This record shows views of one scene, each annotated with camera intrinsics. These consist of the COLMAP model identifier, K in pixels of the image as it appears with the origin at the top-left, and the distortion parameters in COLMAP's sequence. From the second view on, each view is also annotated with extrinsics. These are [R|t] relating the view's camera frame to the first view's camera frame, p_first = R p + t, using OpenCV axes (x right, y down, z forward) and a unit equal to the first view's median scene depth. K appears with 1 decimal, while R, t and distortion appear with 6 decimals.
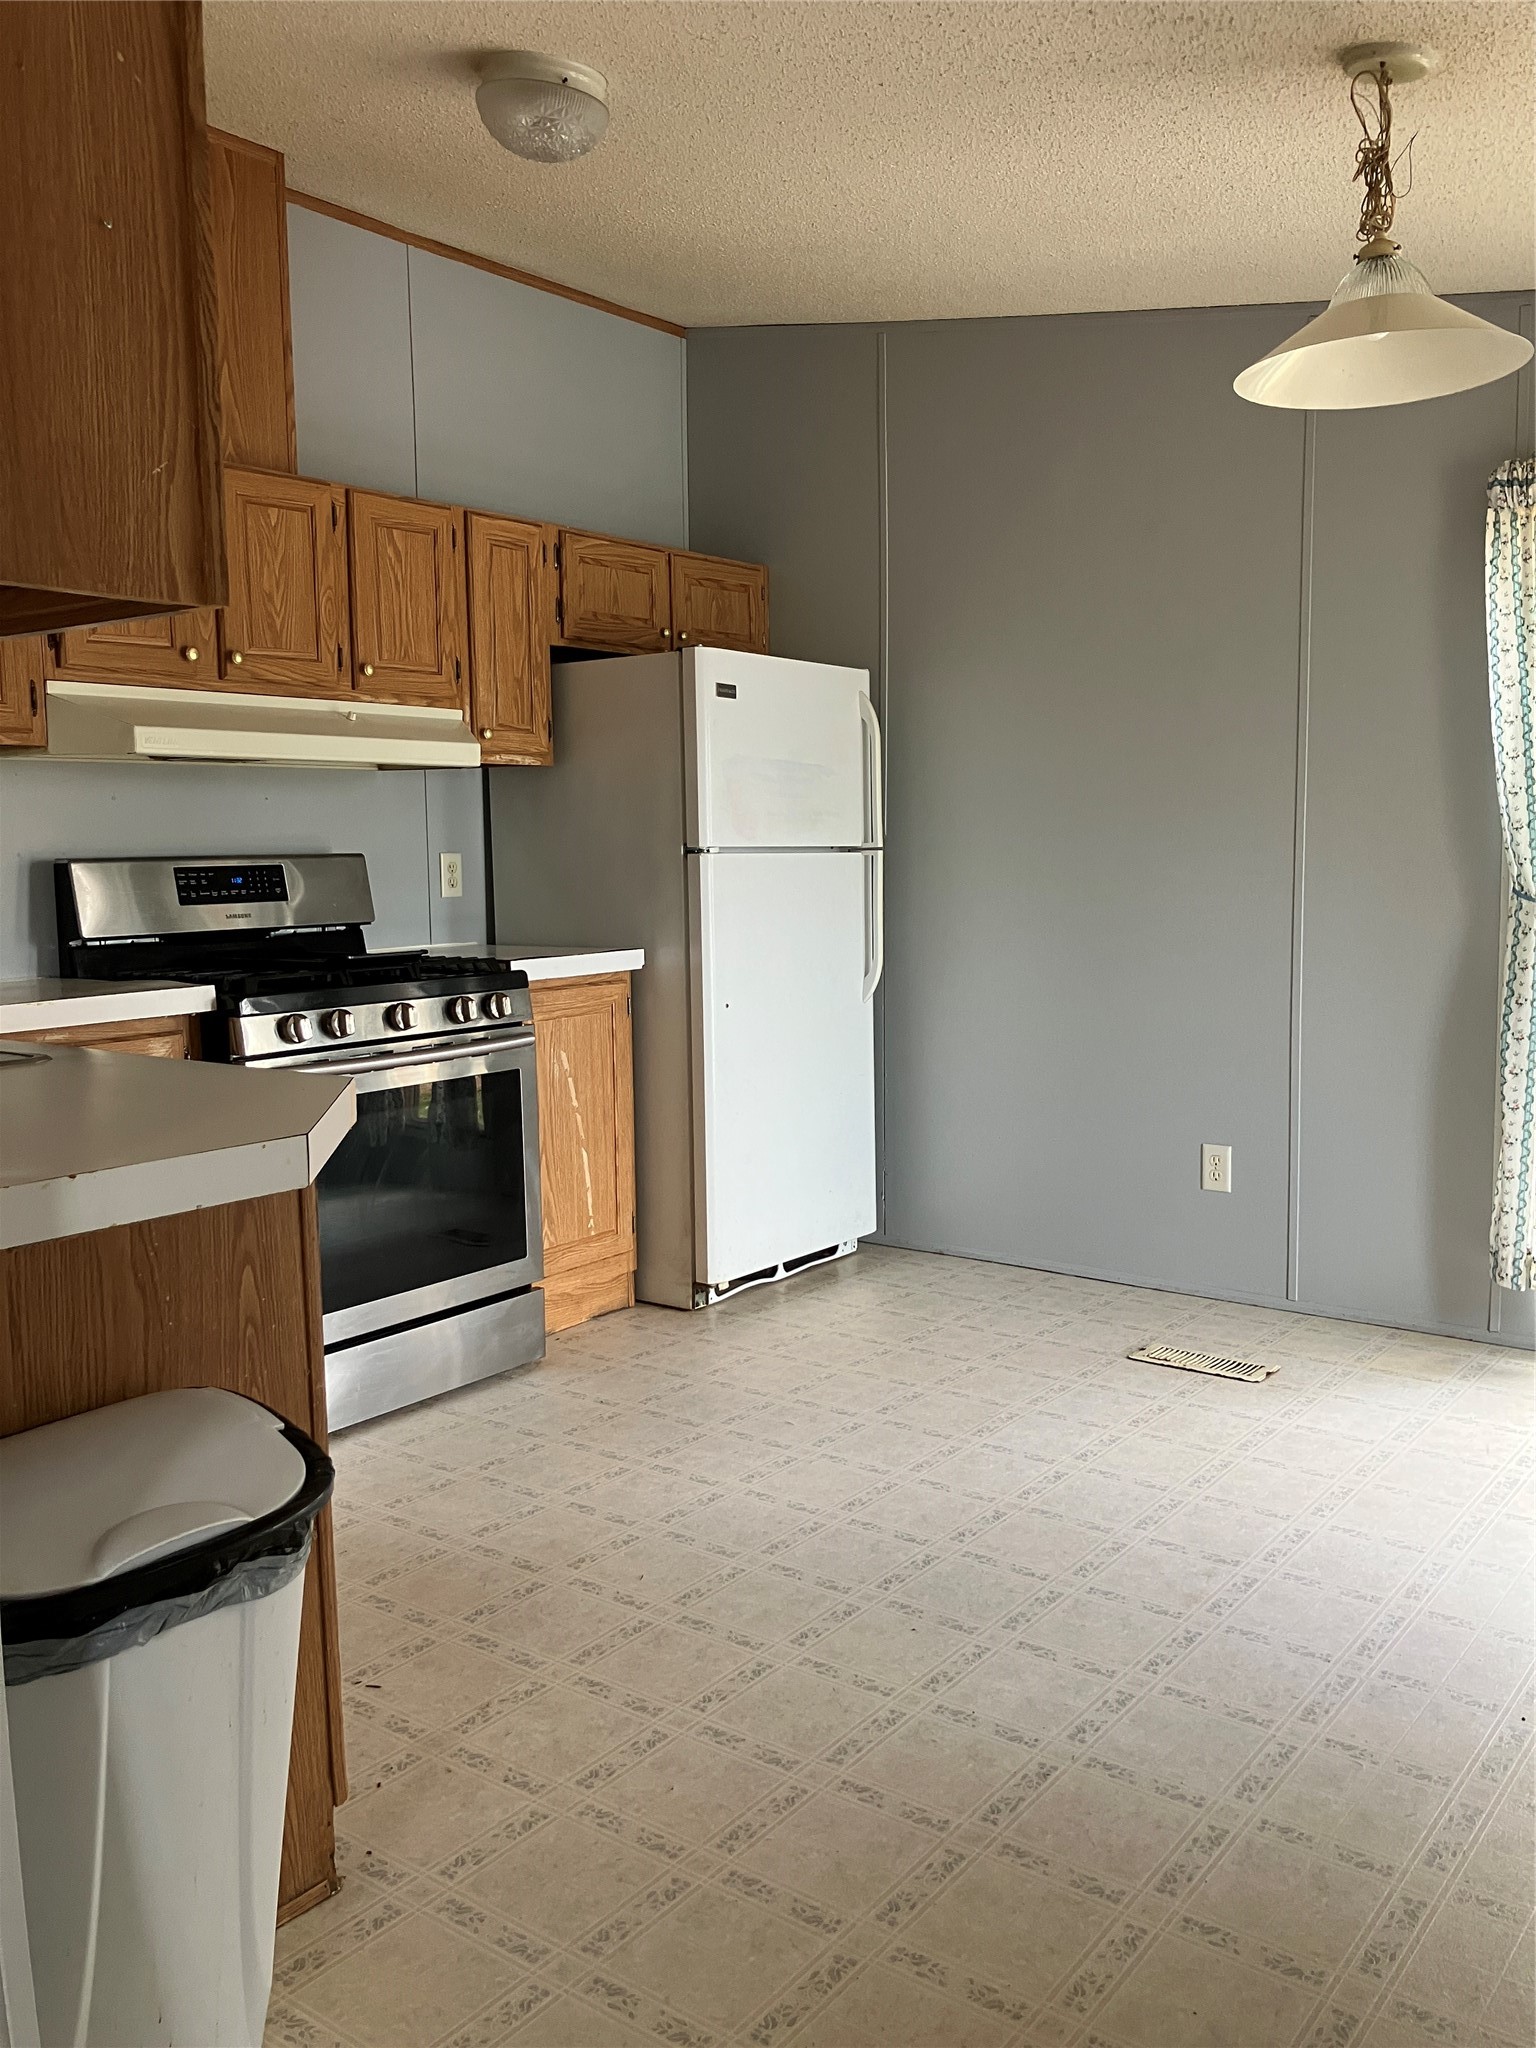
lens RADIAL K [[1680.5, 0, 772.9], [0, 1680.5, 1011.3], [0, 0, 1]] dist [0.042018, -0.033448]
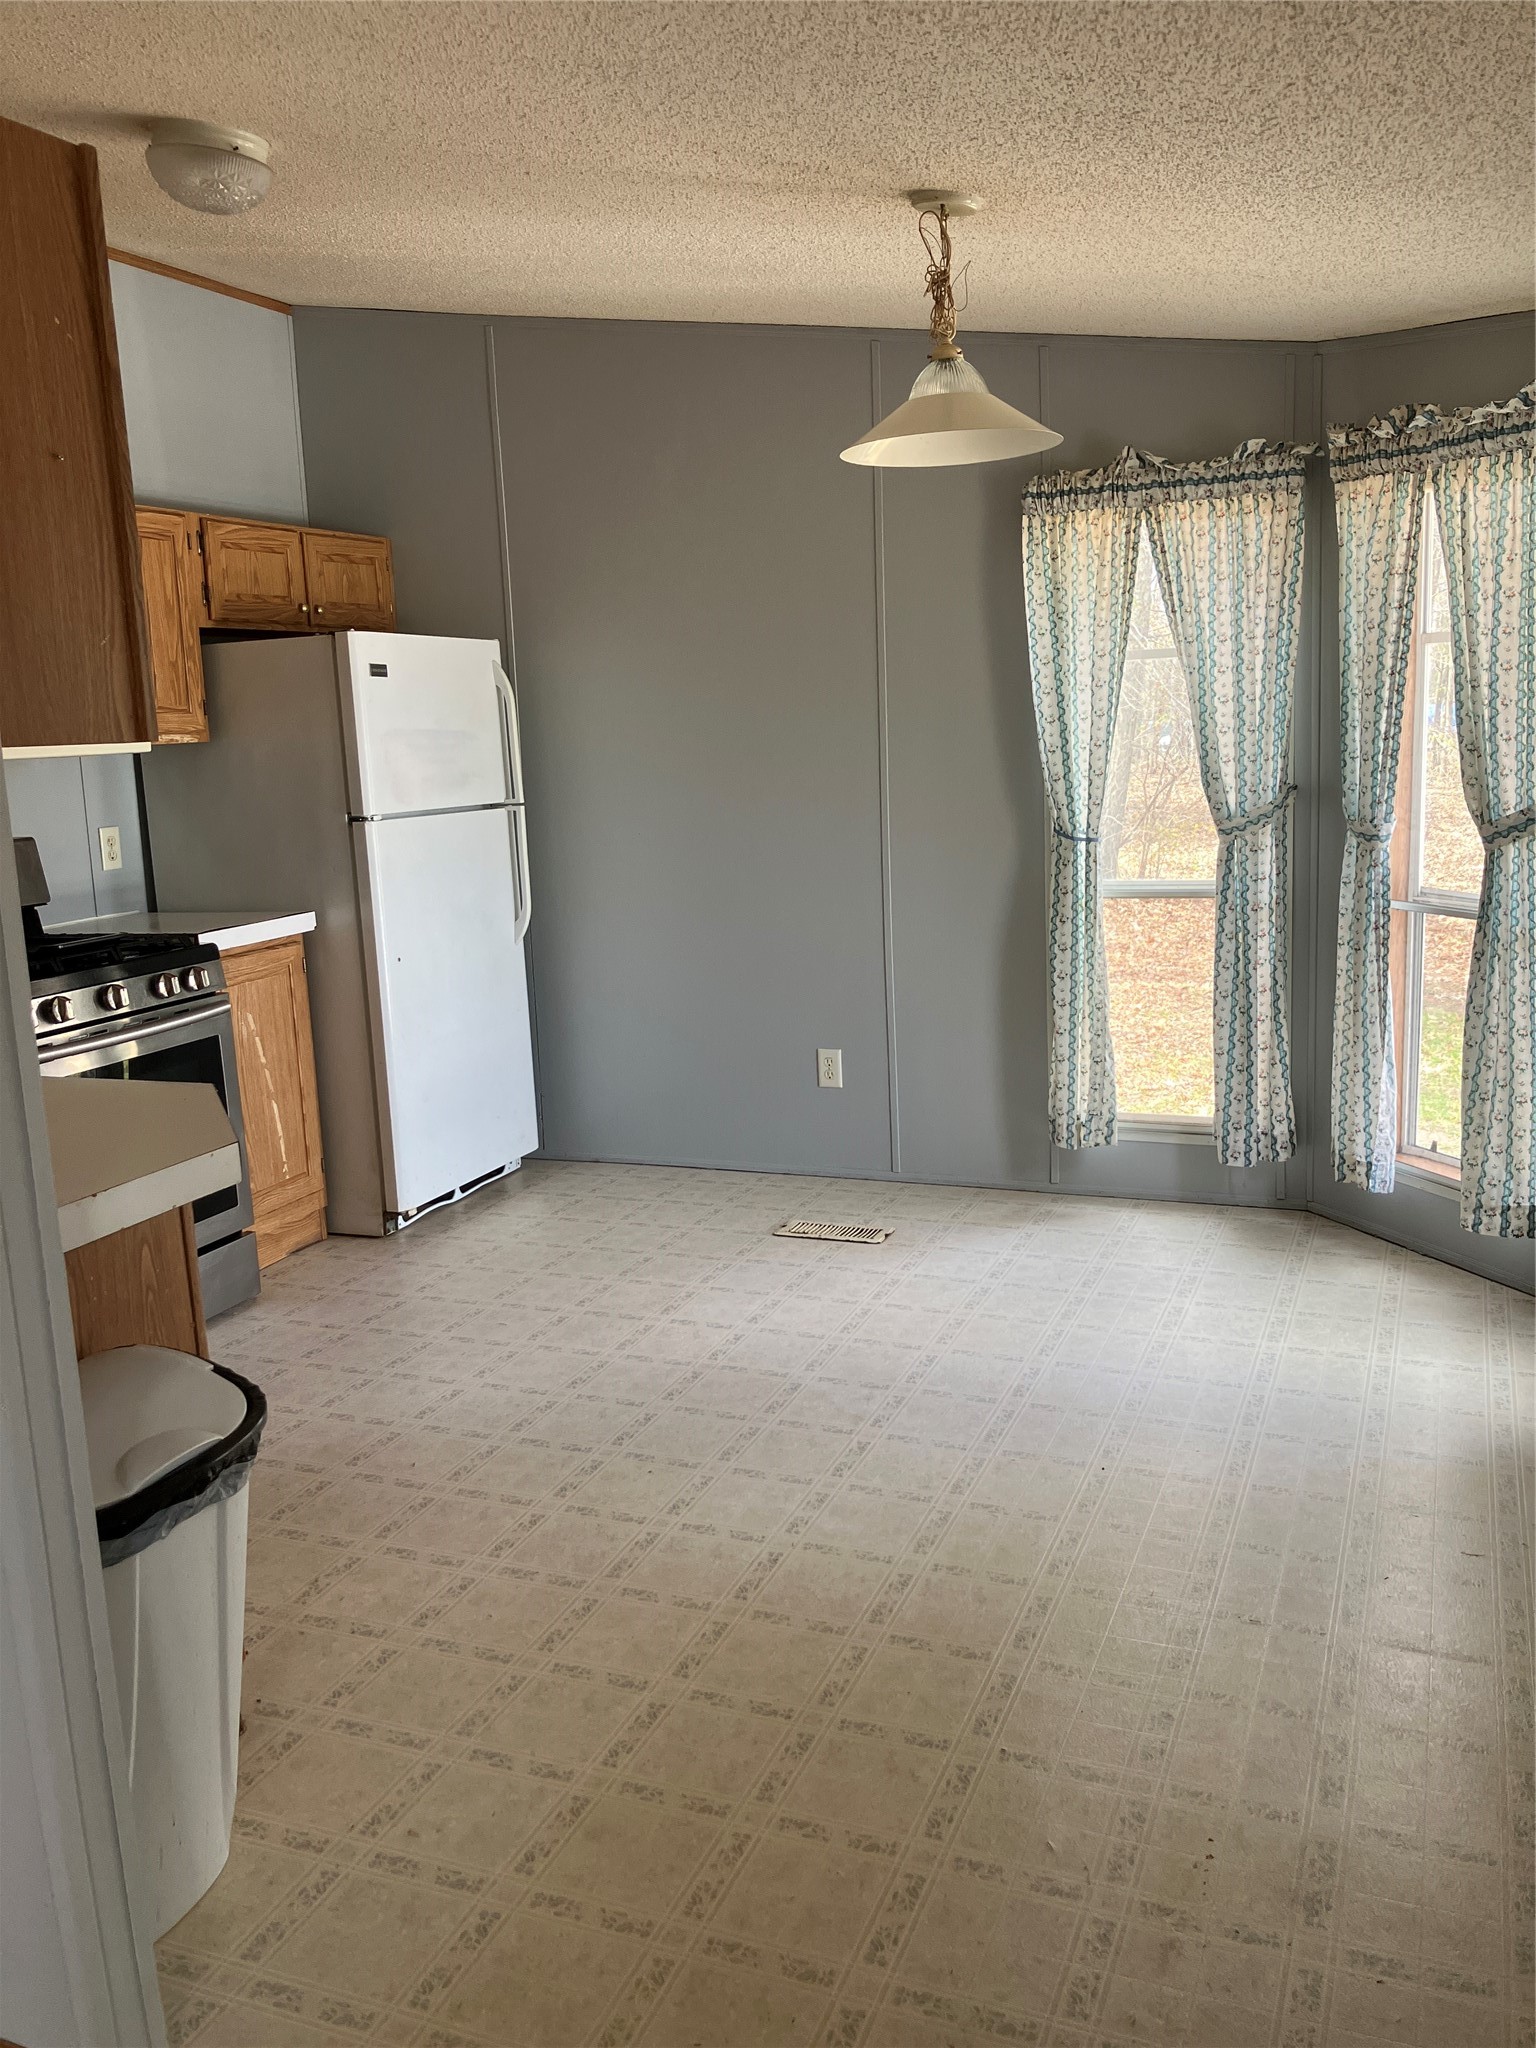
lens RADIAL K [[1677.8, 0, 750.0], [0, 1677.8, 1013.7], [0, 0, 1]] dist [0.141141, -0.365700]
pose [[0.967518, -0.074489, 0.241580, -0.081886], [0.058469, 0.995629, 0.072826, -0.038381], [-0.245949, -0.056335, 0.967644, -0.138883]]
